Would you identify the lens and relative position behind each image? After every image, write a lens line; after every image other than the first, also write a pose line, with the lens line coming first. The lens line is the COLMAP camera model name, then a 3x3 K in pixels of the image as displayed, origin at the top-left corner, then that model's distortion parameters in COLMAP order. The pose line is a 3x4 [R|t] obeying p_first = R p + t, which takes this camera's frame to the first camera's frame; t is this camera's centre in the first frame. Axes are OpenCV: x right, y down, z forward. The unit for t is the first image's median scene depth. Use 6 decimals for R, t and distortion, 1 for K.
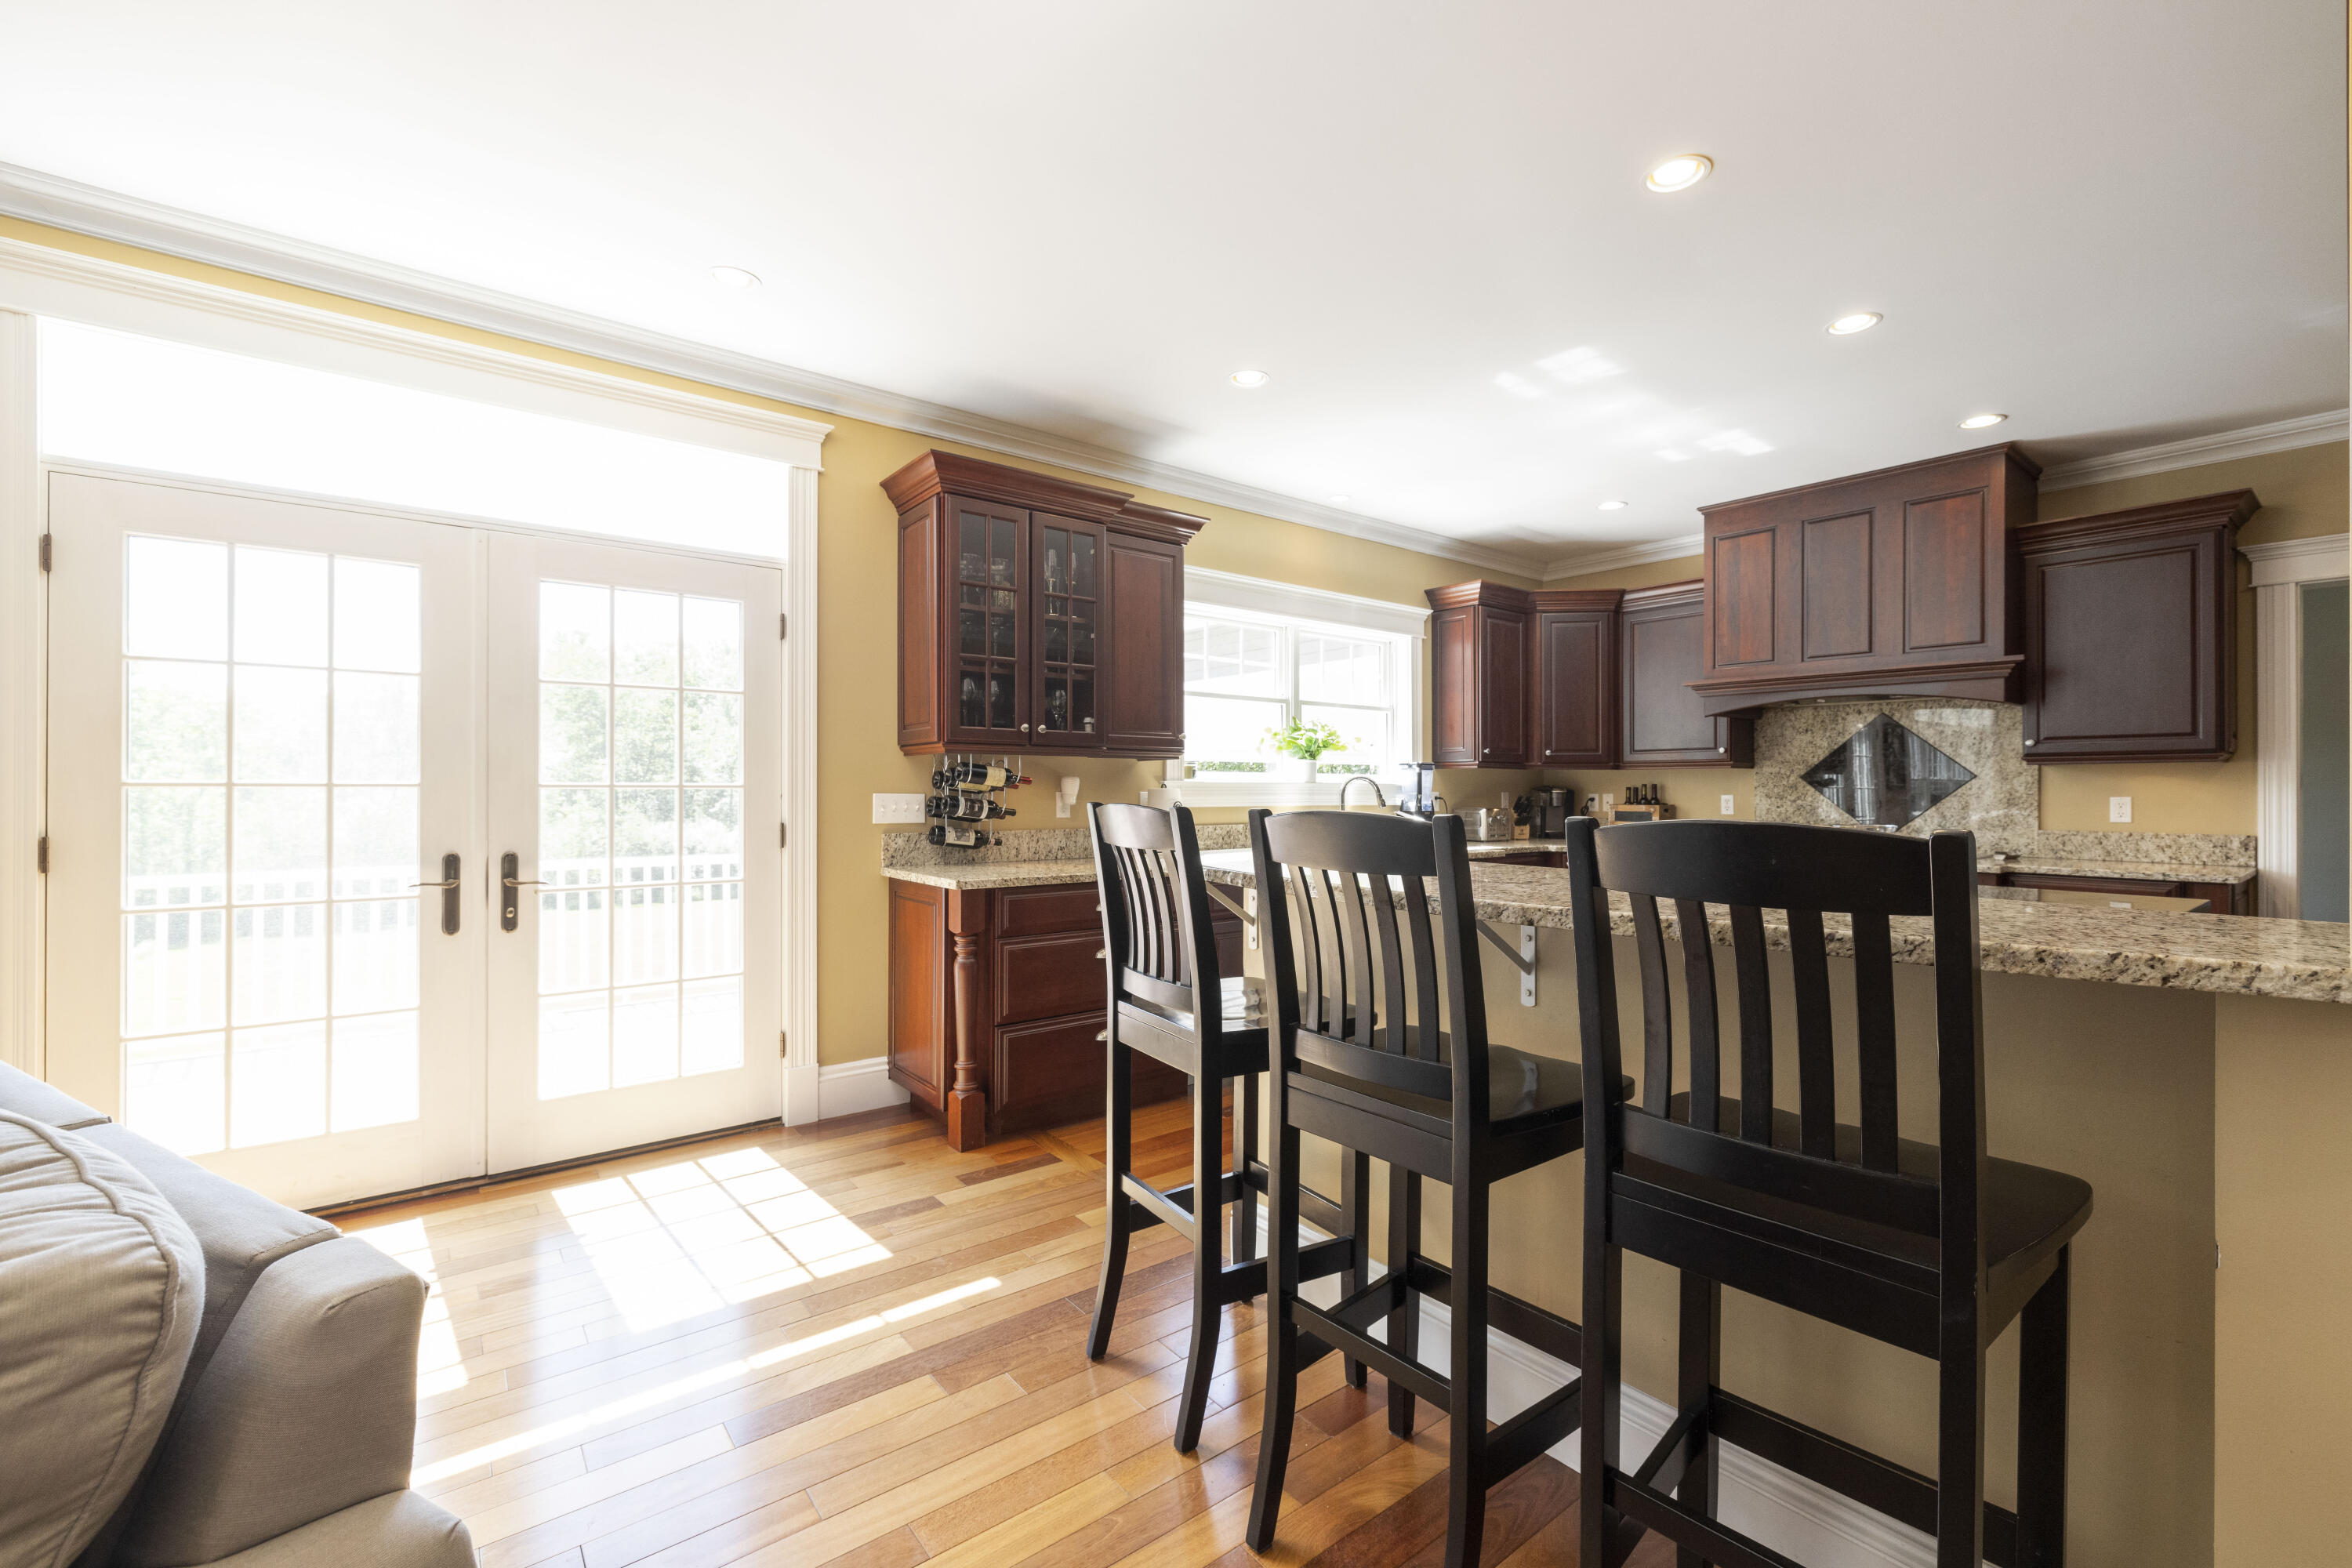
lens RADIAL K [[985.1, 0, 1173.2], [0, 985.1, 789.9], [0, 0, 1]] dist [-0.002648, 0.000444]
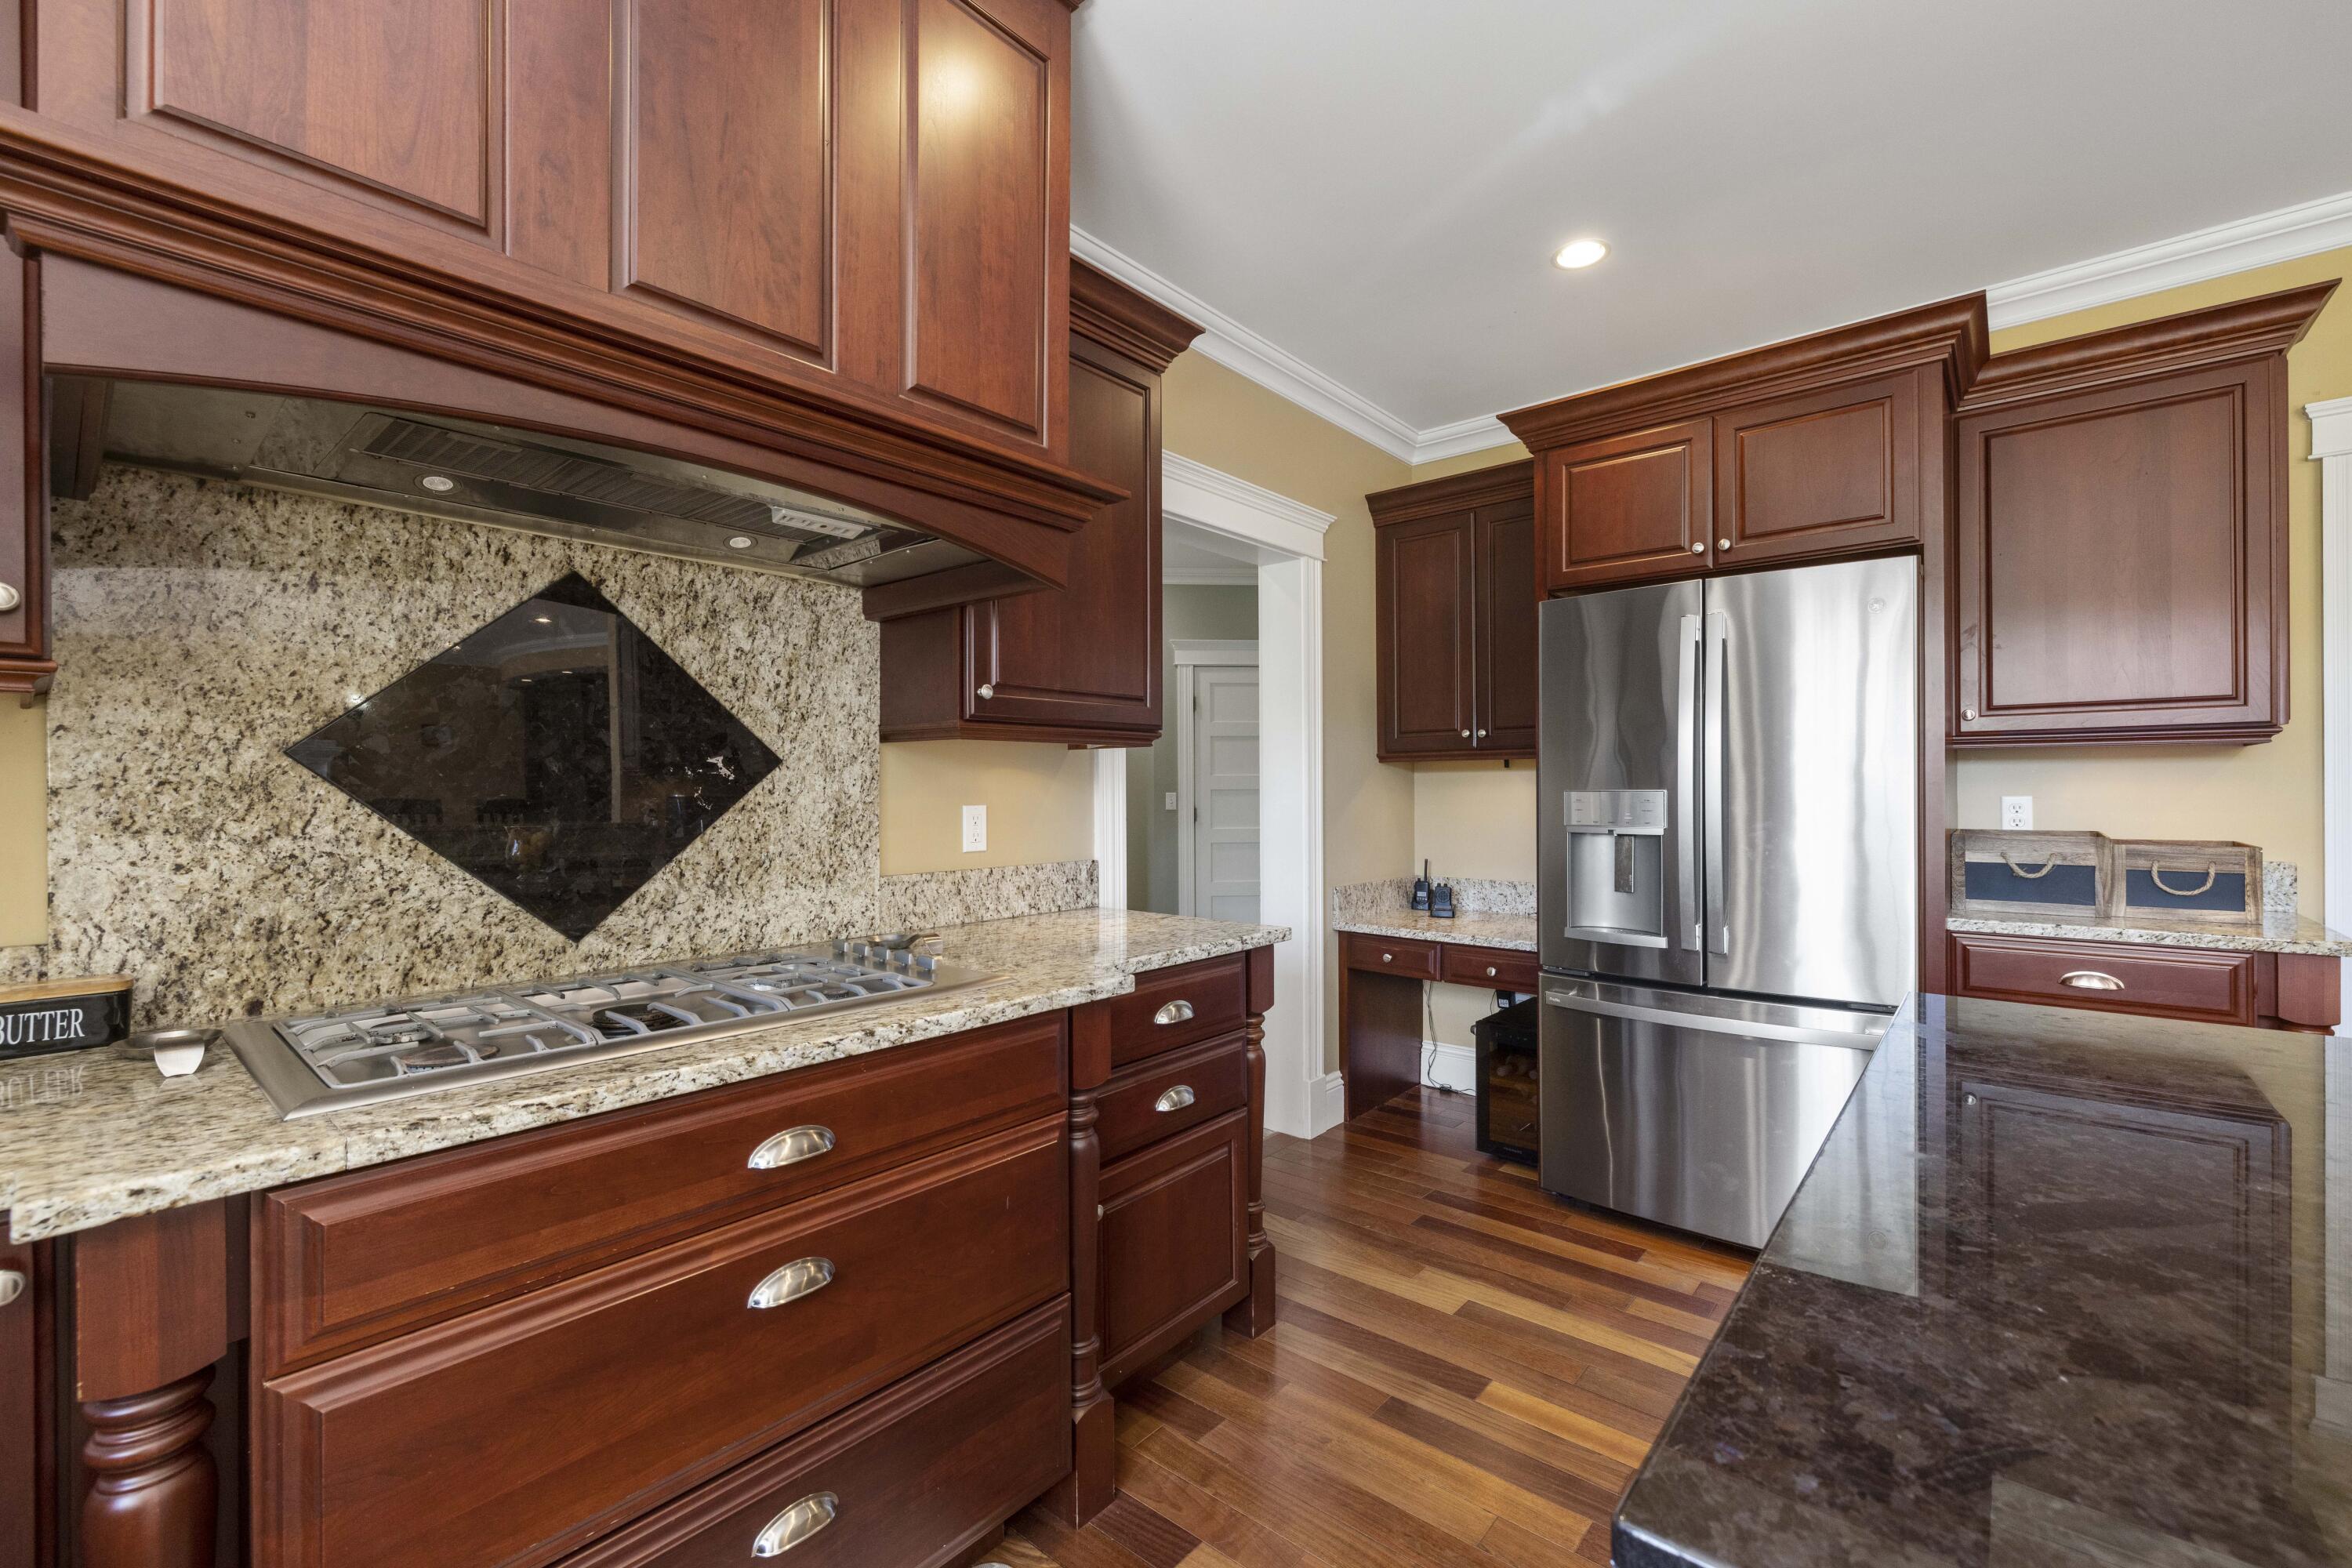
lens RADIAL K [[985.1, 0, 1171.8], [0, 985.1, 781.9], [0, 0, 1]] dist [-0.002648, 0.000444]
pose [[-0.195877, 0.007145, 0.980602, 0.396062], [0.006225, 0.999962, -0.006043, -0.001905], [-0.980609, 0.004920, -0.195914, 0.989437]]
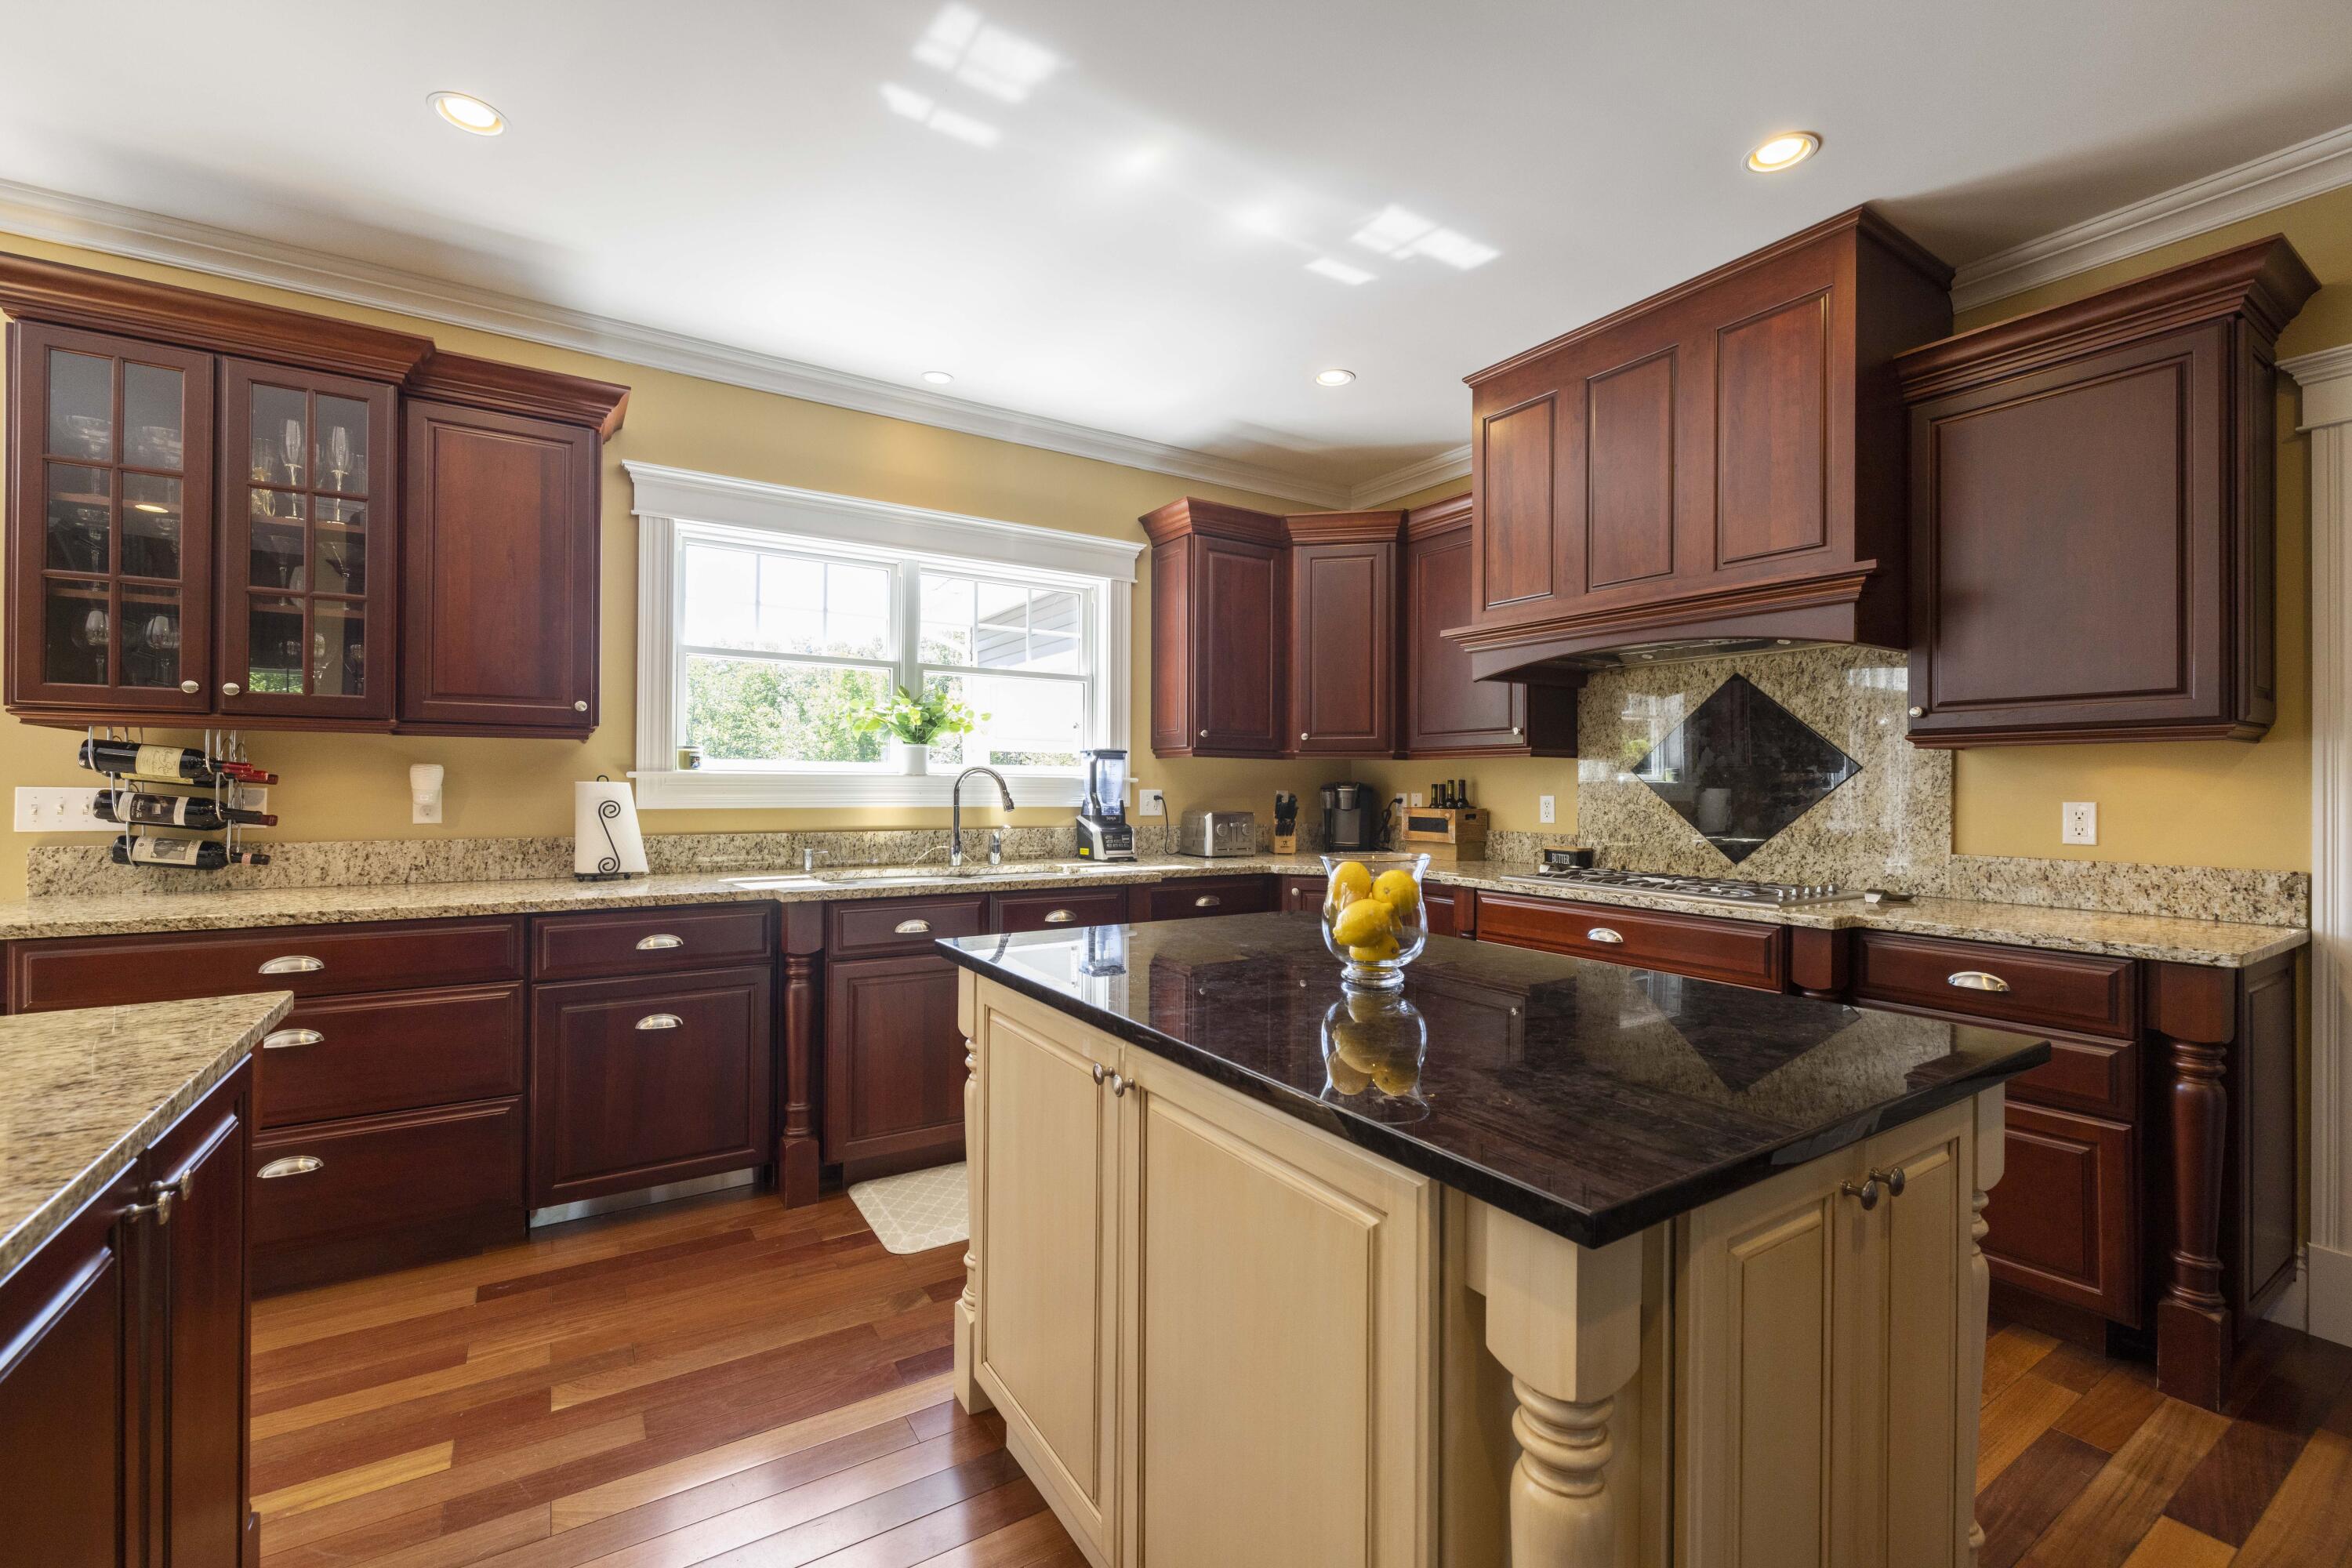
lens RADIAL K [[985.1, 0, 1174.8], [0, 985.1, 786.3], [0, 0, 1]] dist [-0.002648, 0.000444]
pose [[0.995704, 0.004090, -0.092508, 0.465058], [-0.004226, 0.999990, -0.001280, 0.000712], [0.092502, 0.001665, 0.995711, 0.348186]]
